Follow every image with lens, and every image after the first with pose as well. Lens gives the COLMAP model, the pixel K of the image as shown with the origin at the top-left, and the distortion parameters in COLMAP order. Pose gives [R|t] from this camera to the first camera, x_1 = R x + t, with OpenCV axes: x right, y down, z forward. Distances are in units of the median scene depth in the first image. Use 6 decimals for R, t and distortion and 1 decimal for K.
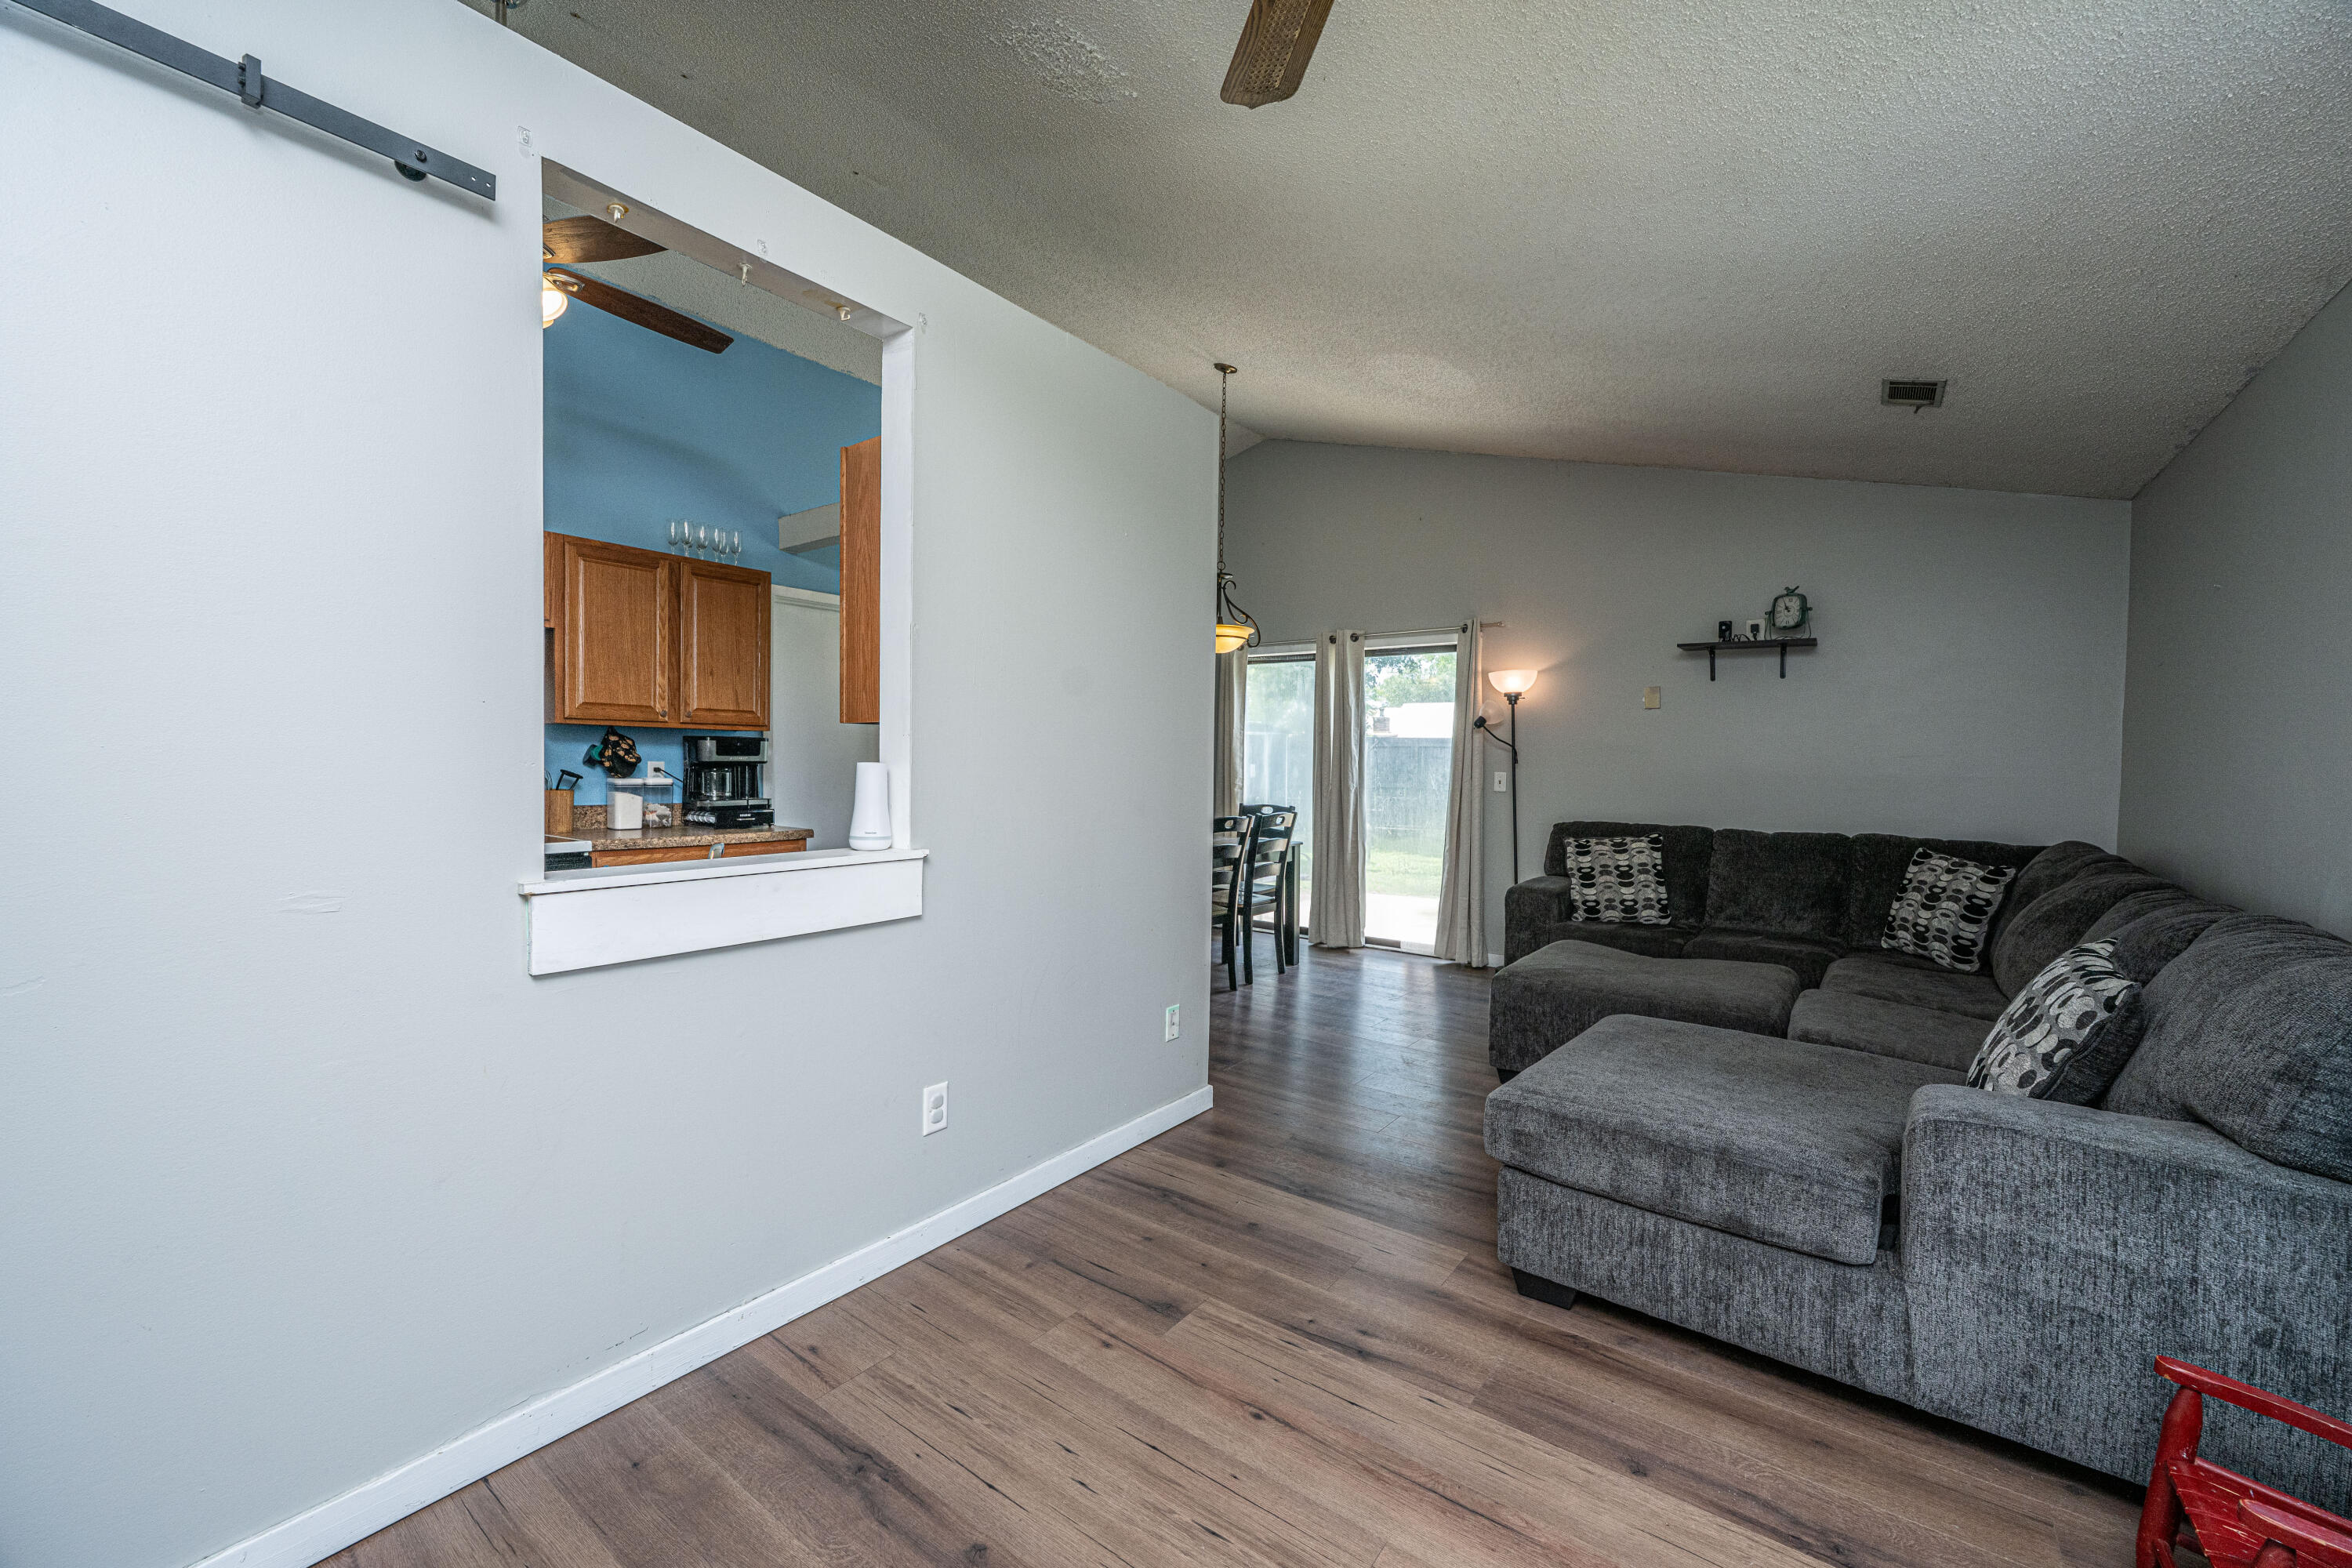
lens RADIAL K [[927.4, 0, 1181.2], [0, 927.4, 779.6], [0, 0, 1]] dist [-0.001819, 0.000183]
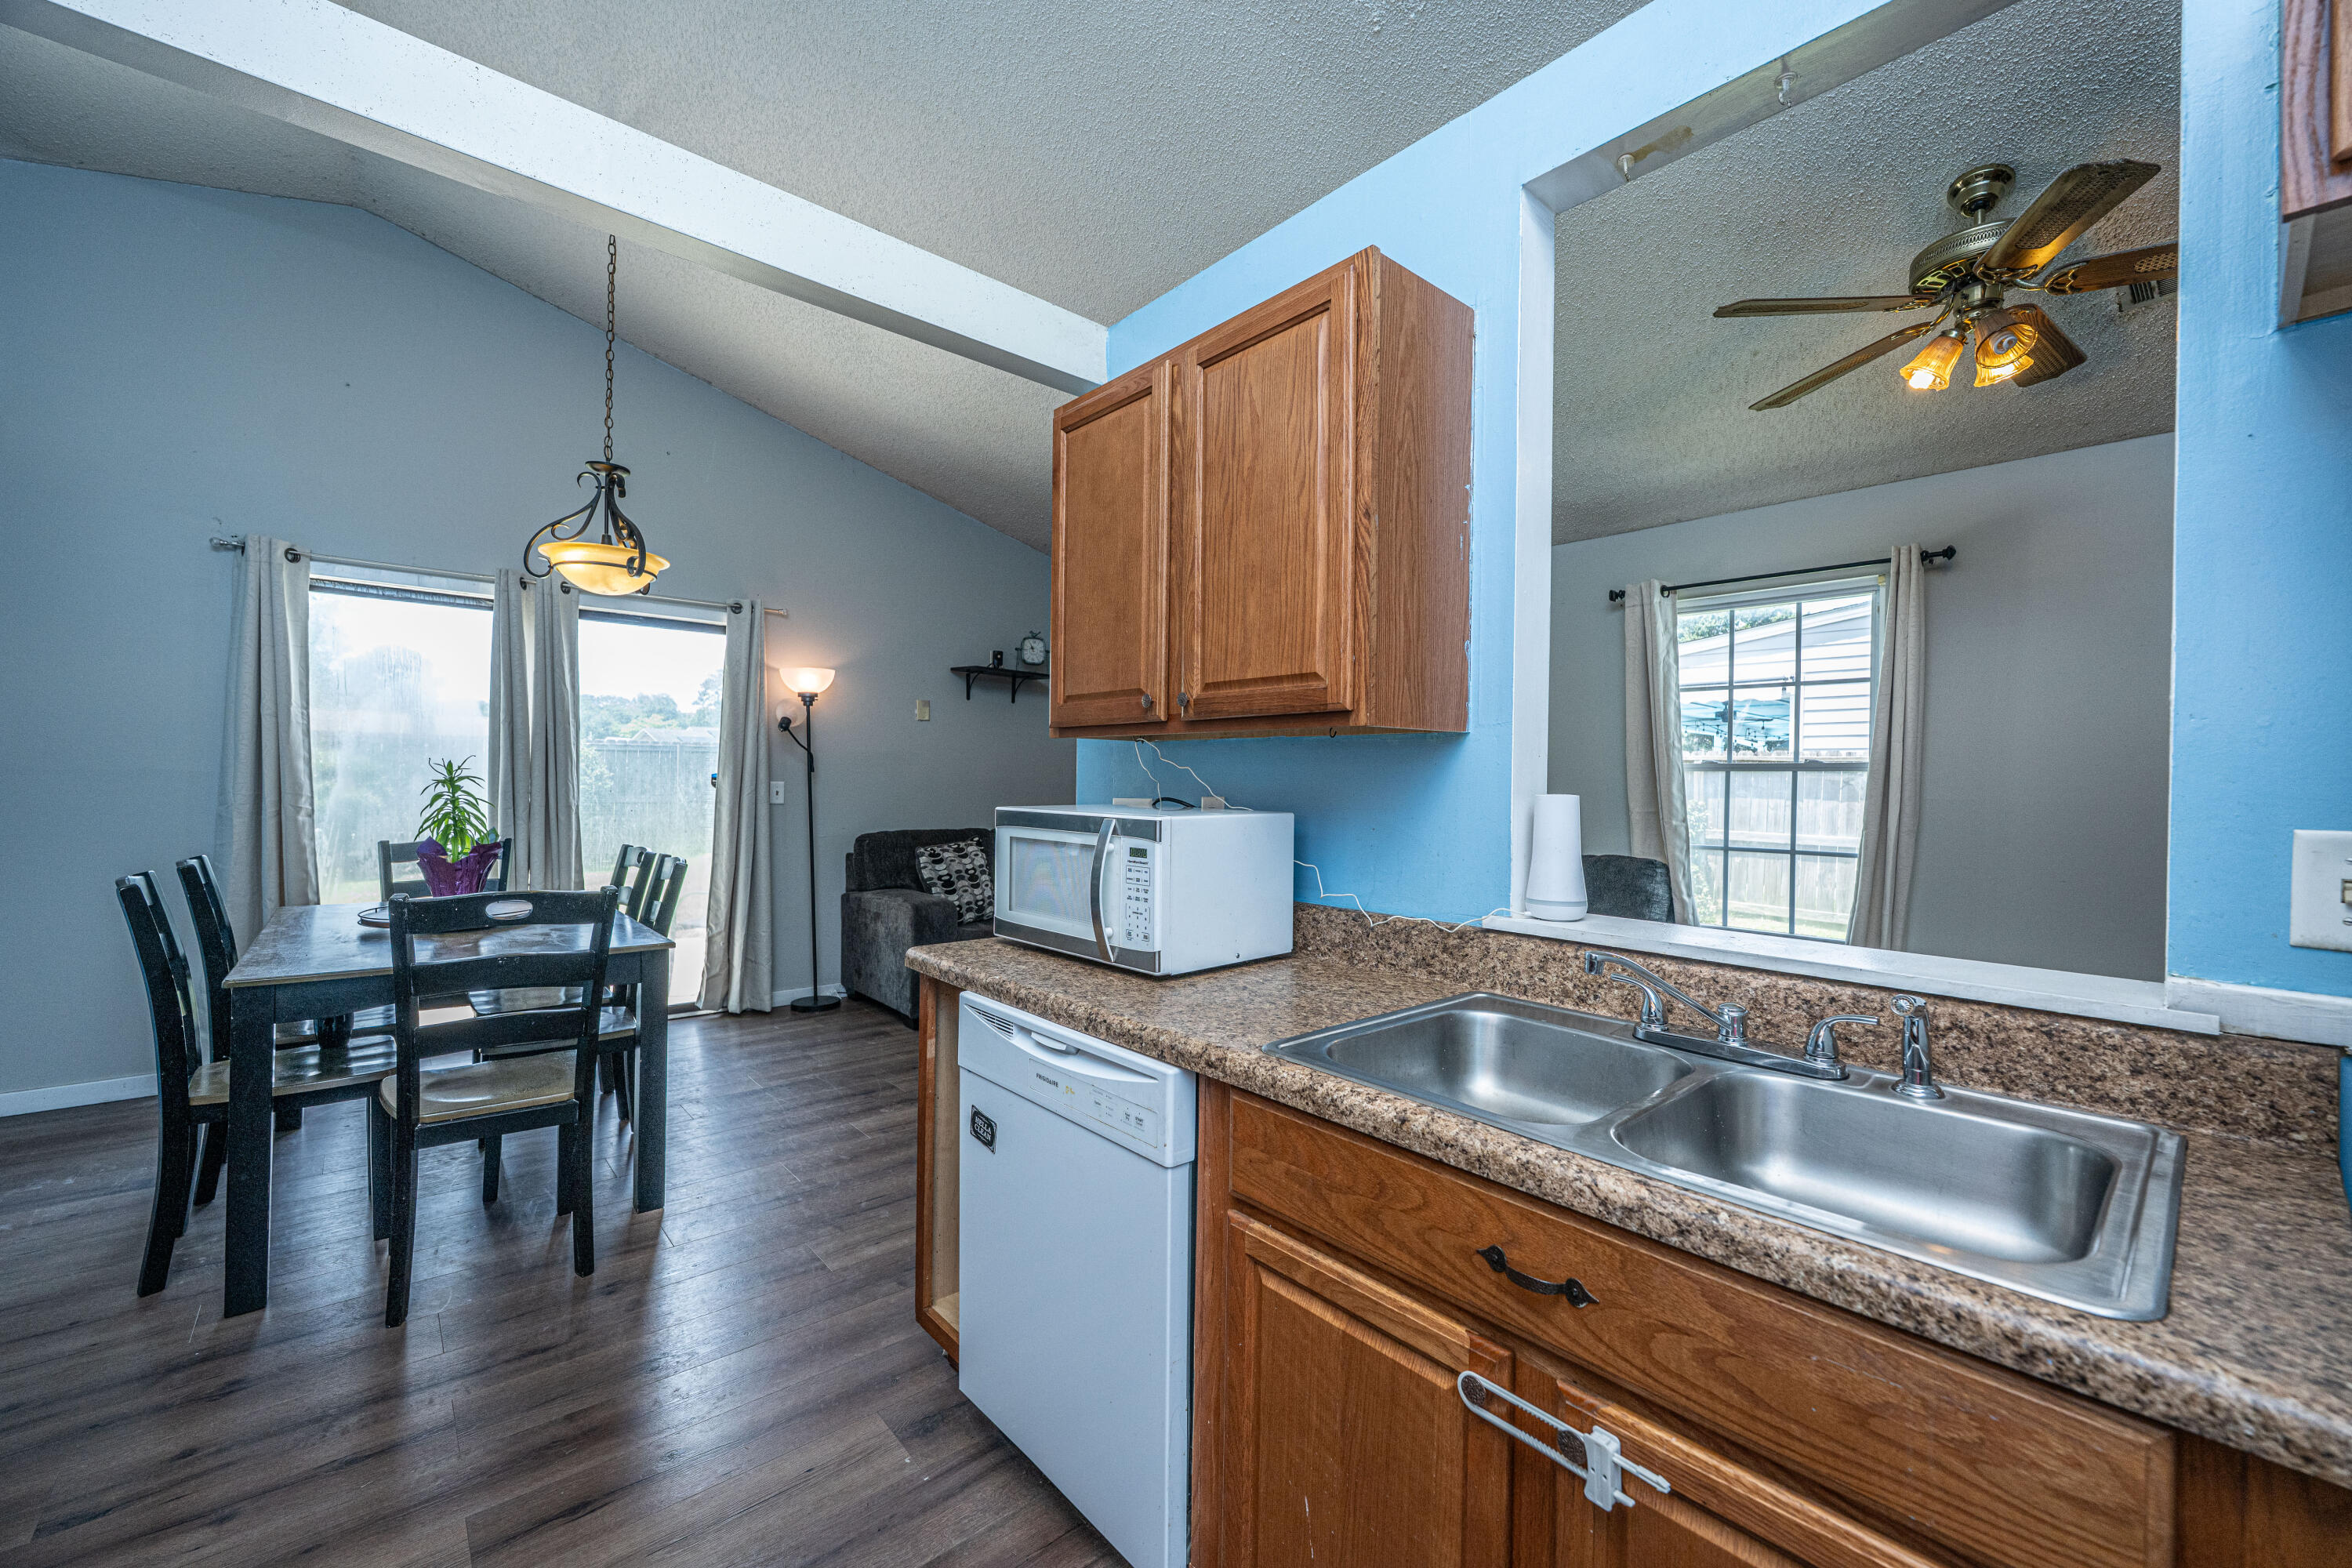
lens RADIAL K [[927.4, 0, 1181.2], [0, 927.4, 779.6], [0, 0, 1]] dist [-0.001819, 0.000183]
pose [[0.201981, -0.010557, 0.979333, -0.512313], [0.007023, 0.999932, 0.009331, -0.018323], [-0.979364, 0.004993, 0.202041, 0.537293]]
